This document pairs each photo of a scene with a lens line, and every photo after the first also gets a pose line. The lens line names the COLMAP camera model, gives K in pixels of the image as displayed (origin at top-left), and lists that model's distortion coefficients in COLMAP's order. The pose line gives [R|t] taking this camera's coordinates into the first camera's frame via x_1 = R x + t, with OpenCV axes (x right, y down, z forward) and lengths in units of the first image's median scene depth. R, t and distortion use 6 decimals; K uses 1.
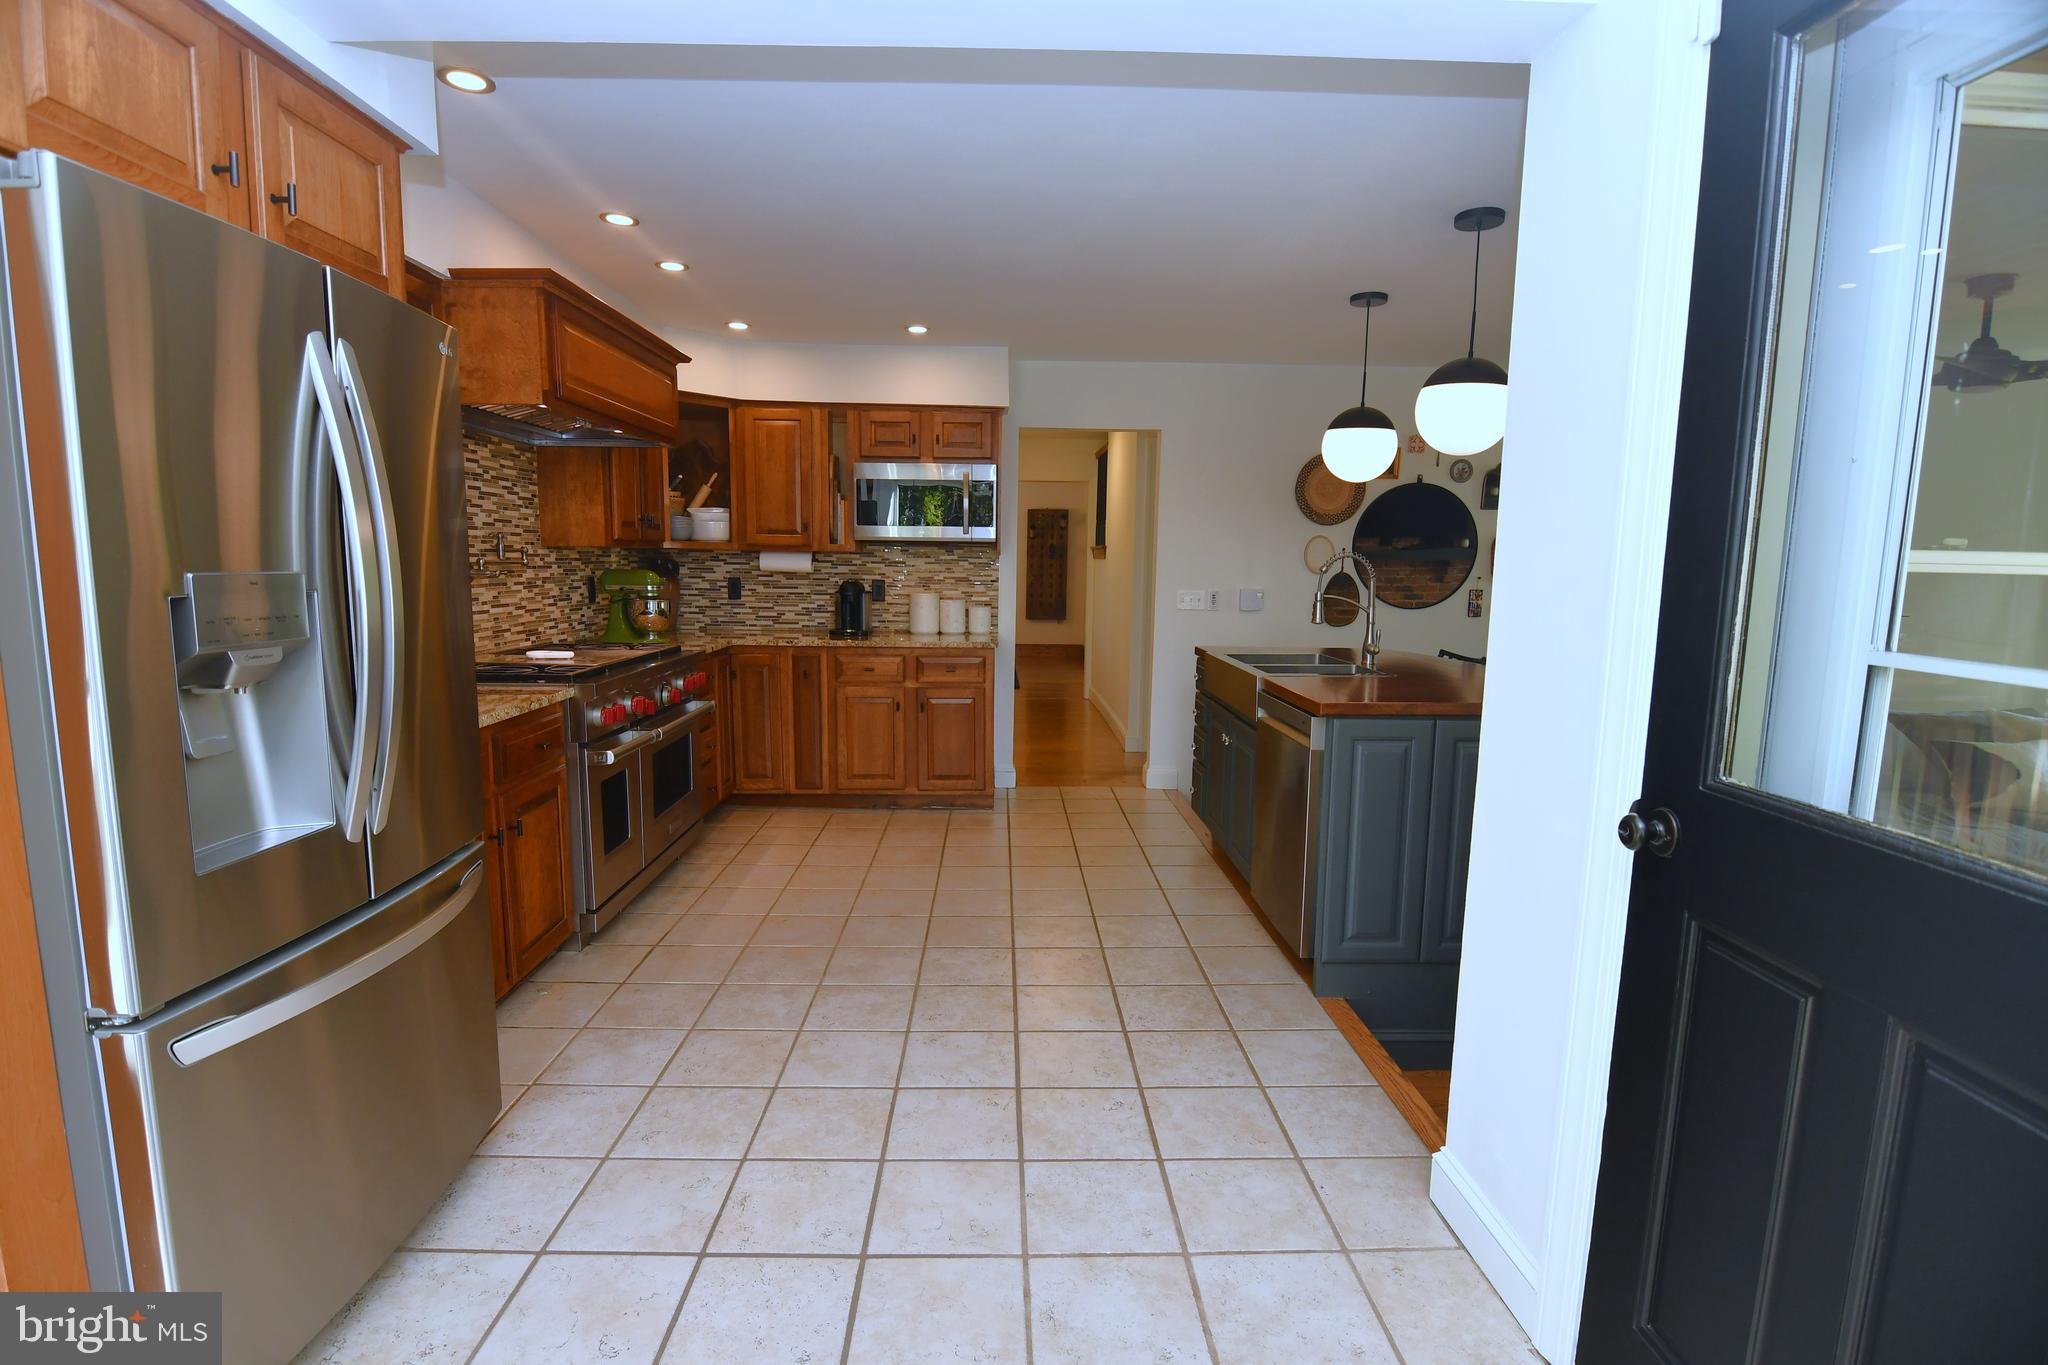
lens RADIAL K [[965.7, 0, 1027.3], [0, 965.7, 674.6], [0, 0, 1]] dist [-0.027700, -0.000748]
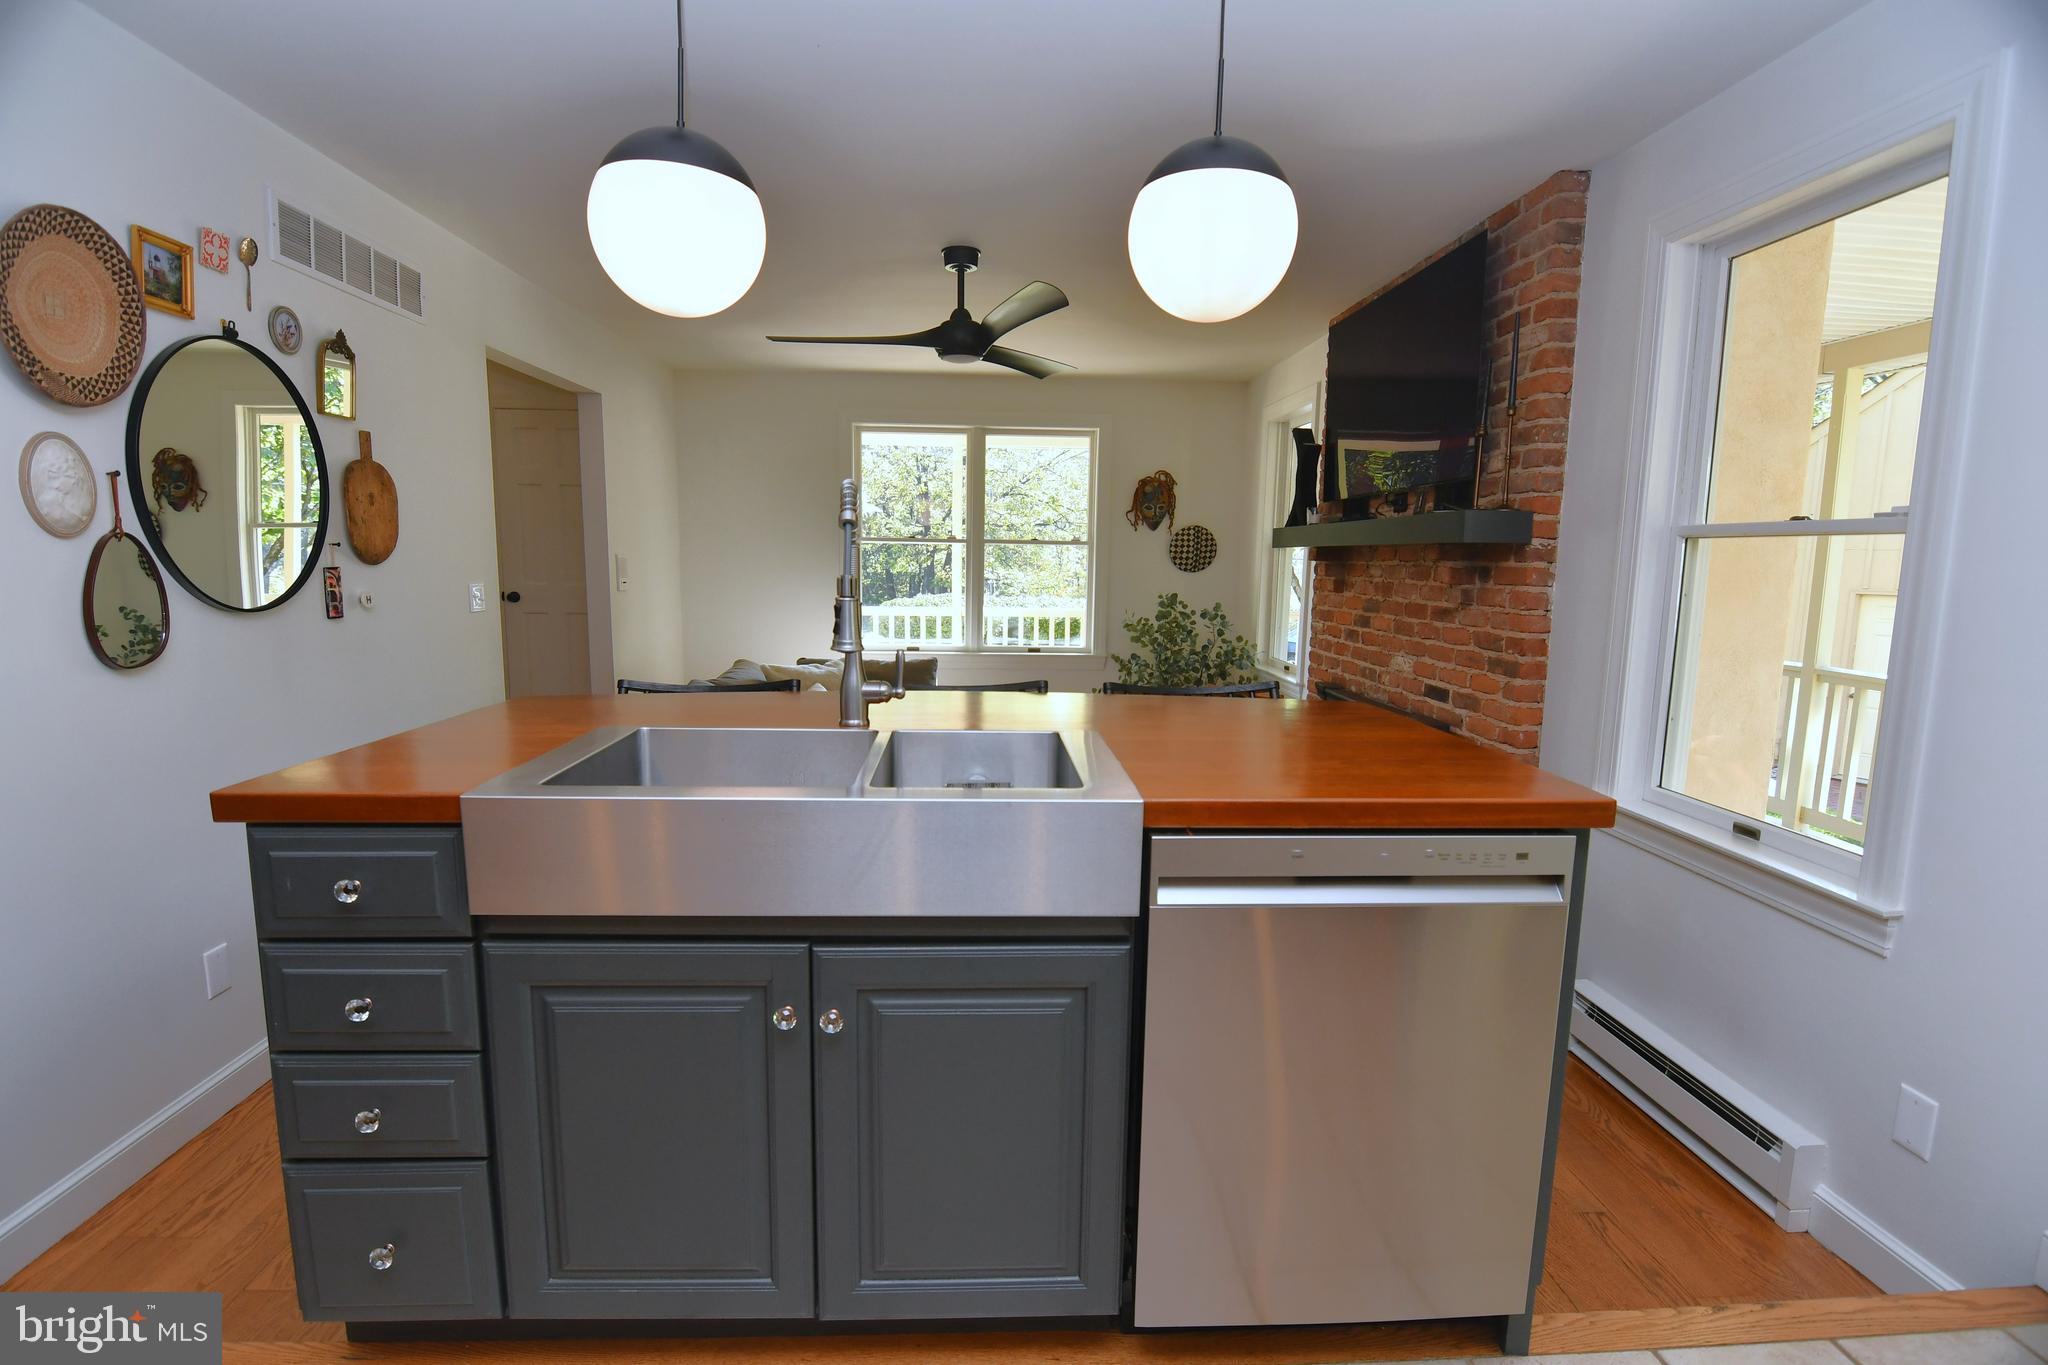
lens RADIAL K [[965.7, 0, 1037.2], [0, 965.7, 697.9], [0, 0, 1]] dist [-0.027700, -0.000748]
pose [[-0.031627, -0.142885, 0.989234, -0.086071], [0.122843, 0.981670, 0.145720, -0.072807], [-0.991922, 0.126130, -0.013495, 0.903050]]
